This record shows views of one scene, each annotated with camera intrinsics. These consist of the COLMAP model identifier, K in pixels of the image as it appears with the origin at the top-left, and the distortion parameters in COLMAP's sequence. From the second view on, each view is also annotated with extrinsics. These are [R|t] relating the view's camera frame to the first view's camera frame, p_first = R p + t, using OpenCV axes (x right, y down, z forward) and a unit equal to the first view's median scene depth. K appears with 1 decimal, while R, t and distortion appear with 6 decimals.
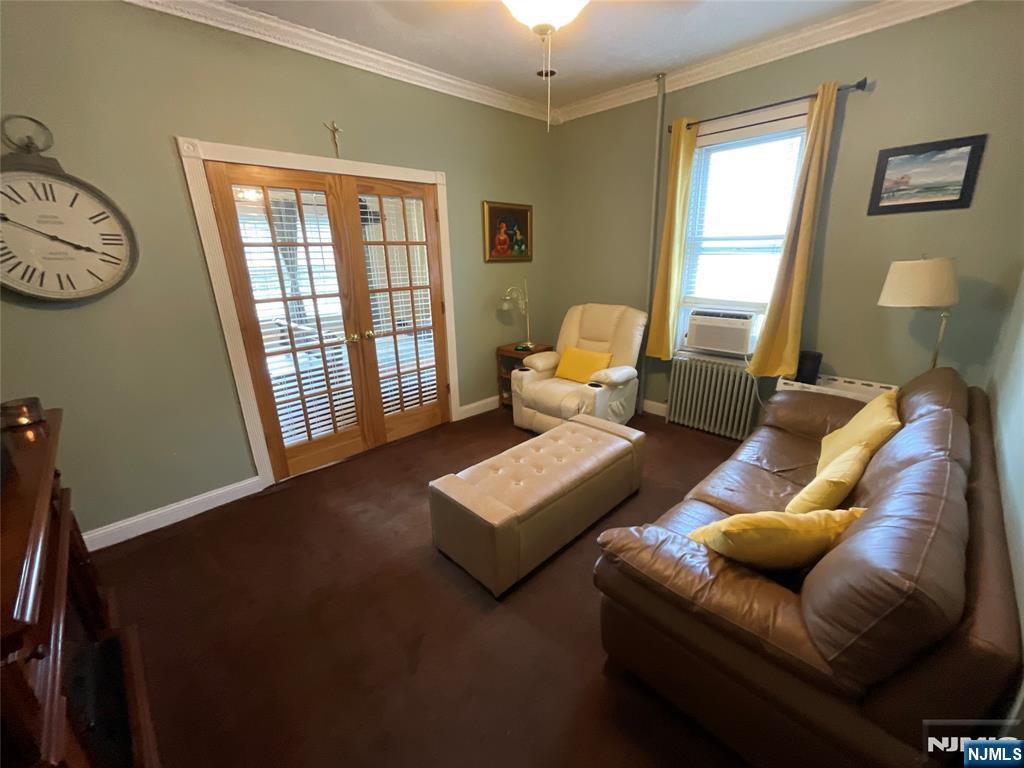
lens RADIAL K [[414.3, 0, 508.9], [0, 414.3, 386.1], [0, 0, 1]] dist [-0.002724, -0.000714]
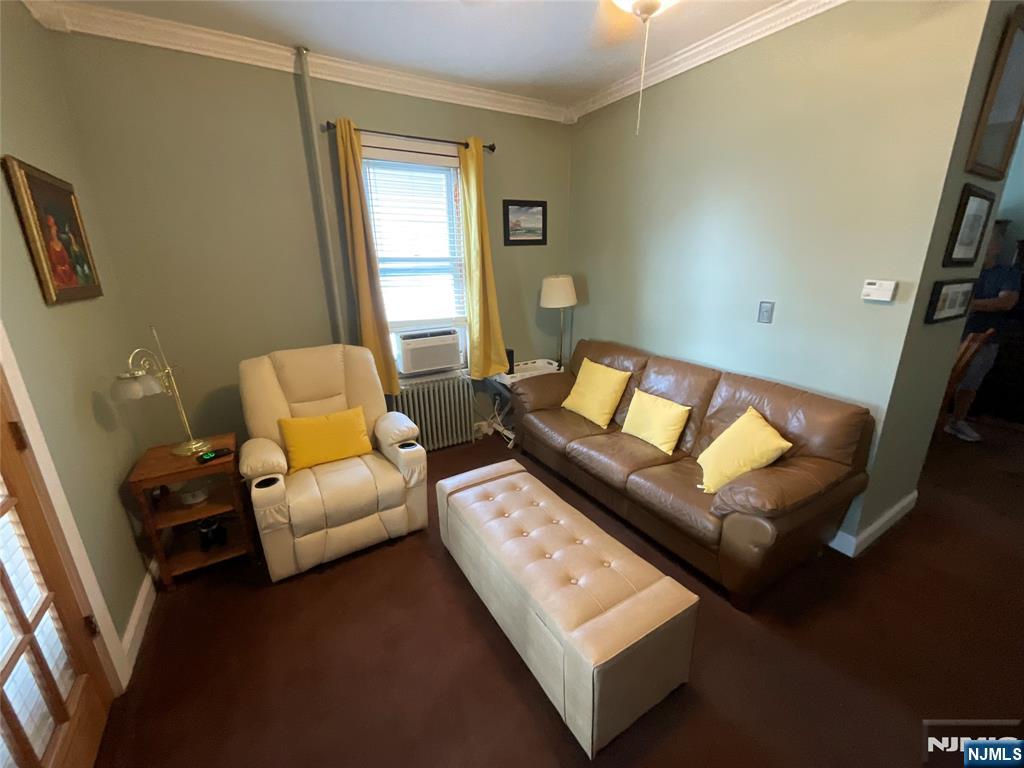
lens RADIAL K [[414.3, 0, 515.3], [0, 414.3, 387.1], [0, 0, 1]] dist [-0.002724, -0.000714]
pose [[0.219385, -0.268514, 0.937961, -0.465509], [0.307231, 0.931484, 0.194800, -0.201584], [-0.926002, 0.245434, 0.286850, 0.594438]]
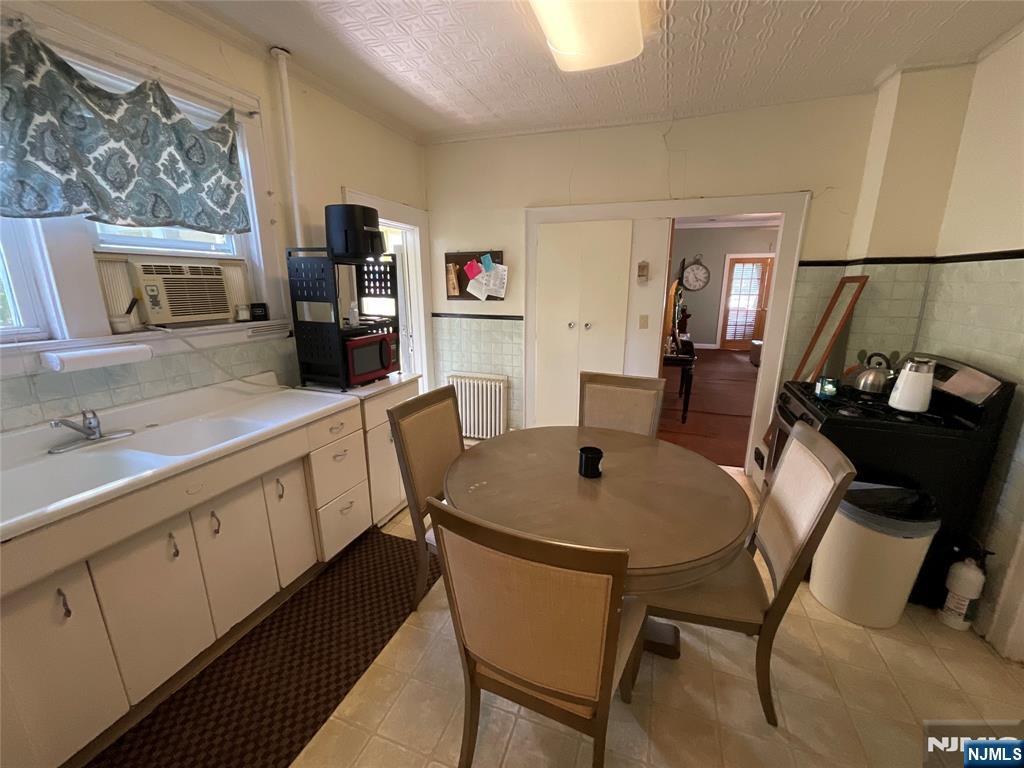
lens RADIAL K [[414.3, 0, 512.2], [0, 414.3, 384.5], [0, 0, 1]] dist [-0.002724, -0.000714]
pose [[0.434758, 0.238314, -0.868442, 1.272691], [-0.287378, 0.950644, 0.117005, 0.454694], [0.853463, 0.198702, 0.481787, -1.503031]]
